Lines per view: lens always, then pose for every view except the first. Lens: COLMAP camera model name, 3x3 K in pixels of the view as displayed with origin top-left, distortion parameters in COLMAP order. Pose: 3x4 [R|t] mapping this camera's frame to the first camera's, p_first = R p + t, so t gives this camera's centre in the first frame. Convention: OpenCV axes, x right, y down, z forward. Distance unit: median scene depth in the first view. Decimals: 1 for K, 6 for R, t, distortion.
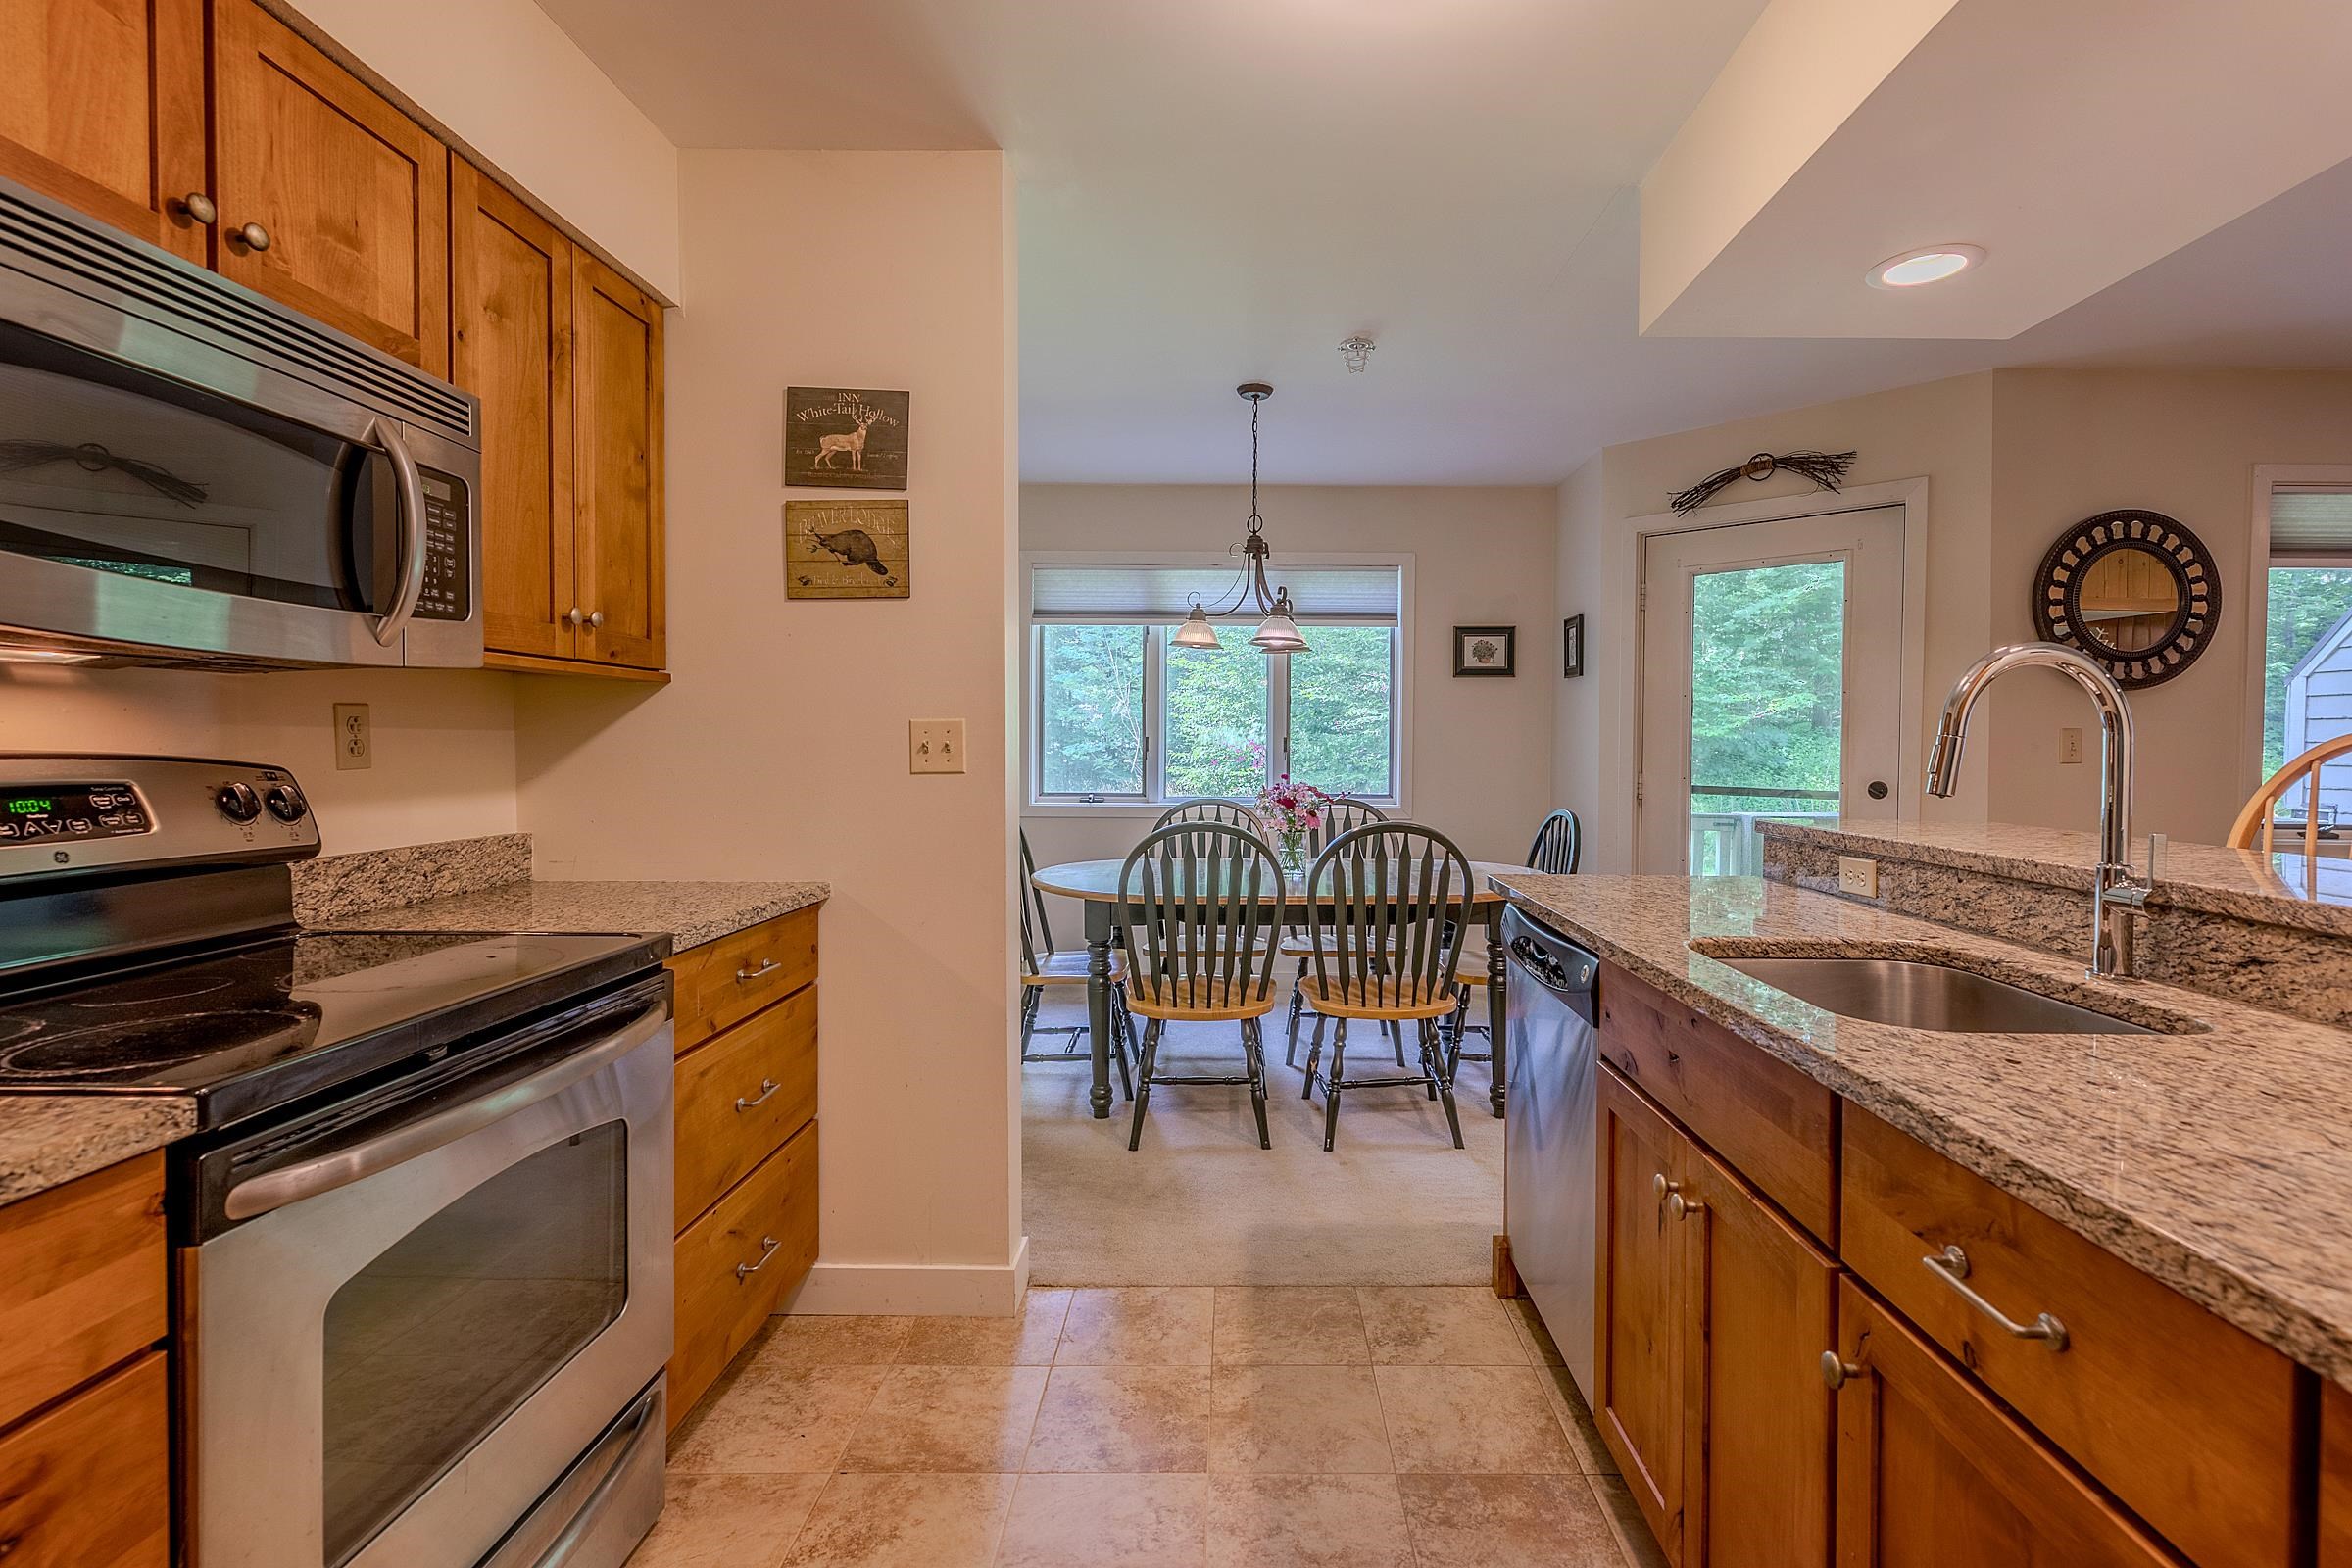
lens RADIAL K [[1086.9, 0, 1251.5], [0, 1086.9, 755.8], [0, 0, 1]] dist [0.008202, -0.001081]
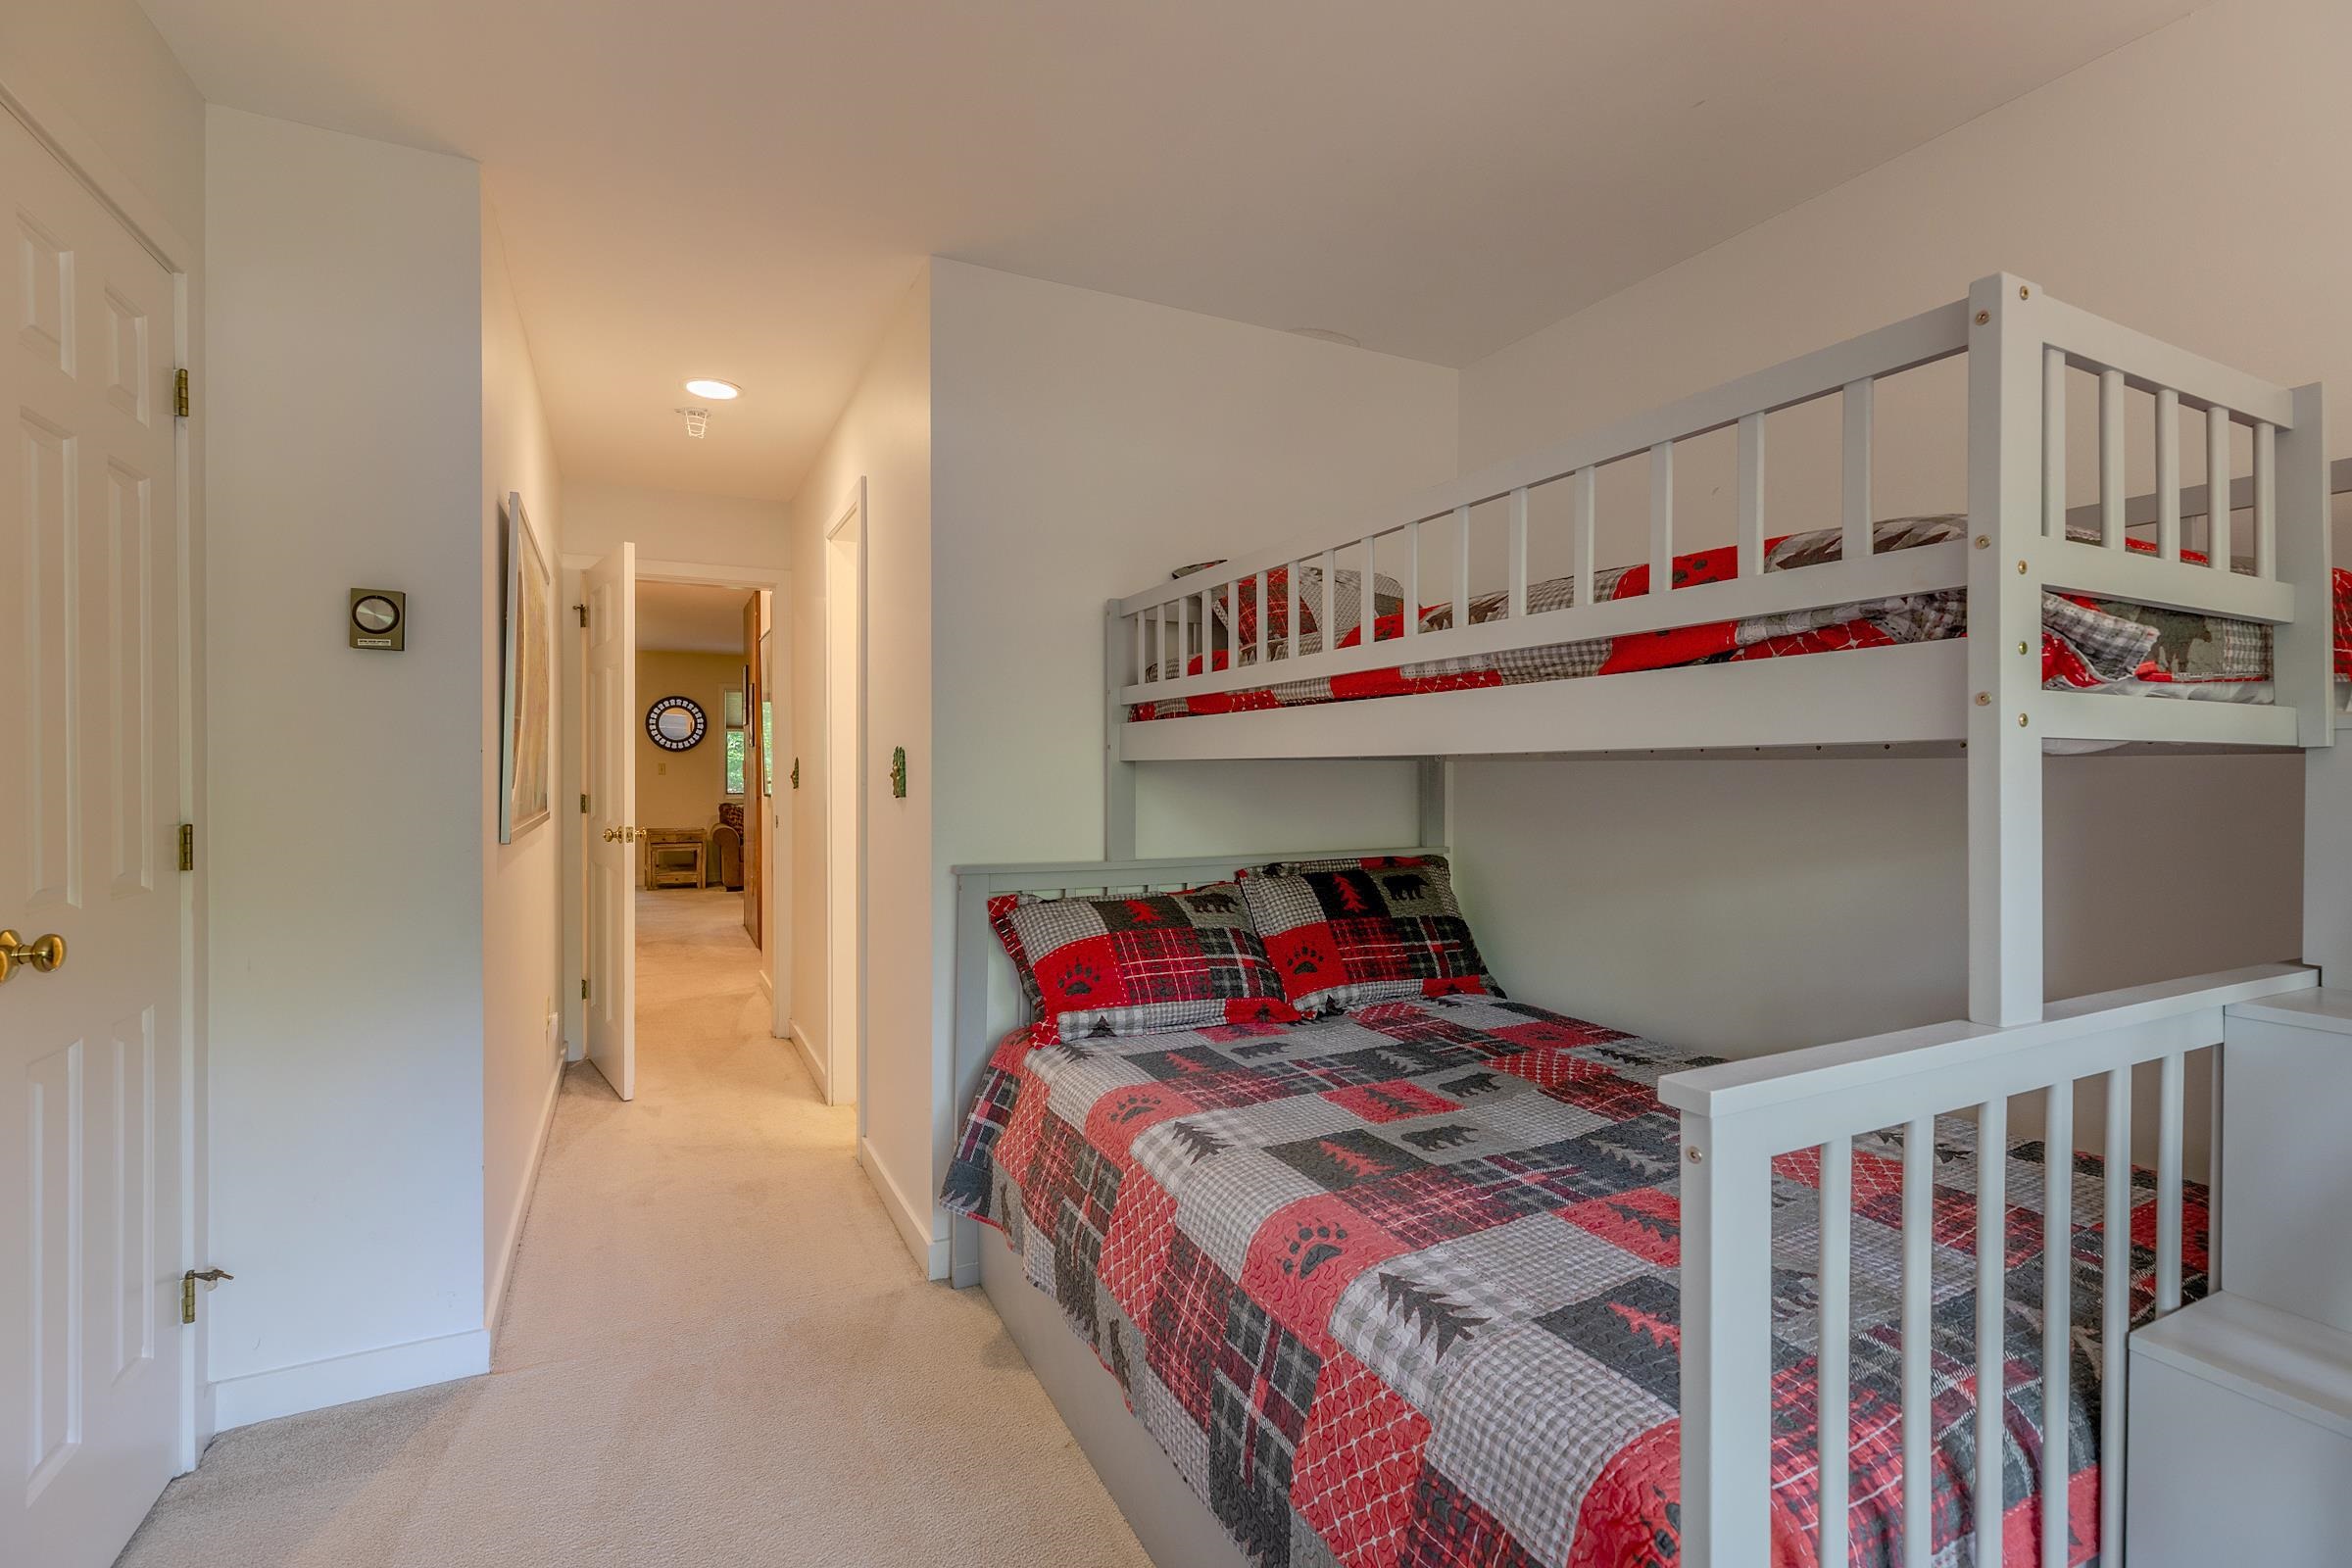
lens RADIAL K [[1086.9, 0, 1199.0], [0, 1086.9, 774.7], [0, 0, 1]] dist [0.008202, -0.001081]
pose [[0.895859, -0.006227, 0.444296, 0.752924], [0.008660, 0.999957, -0.003446, 0.033491], [-0.444255, 0.006934, 0.895874, -2.587471]]
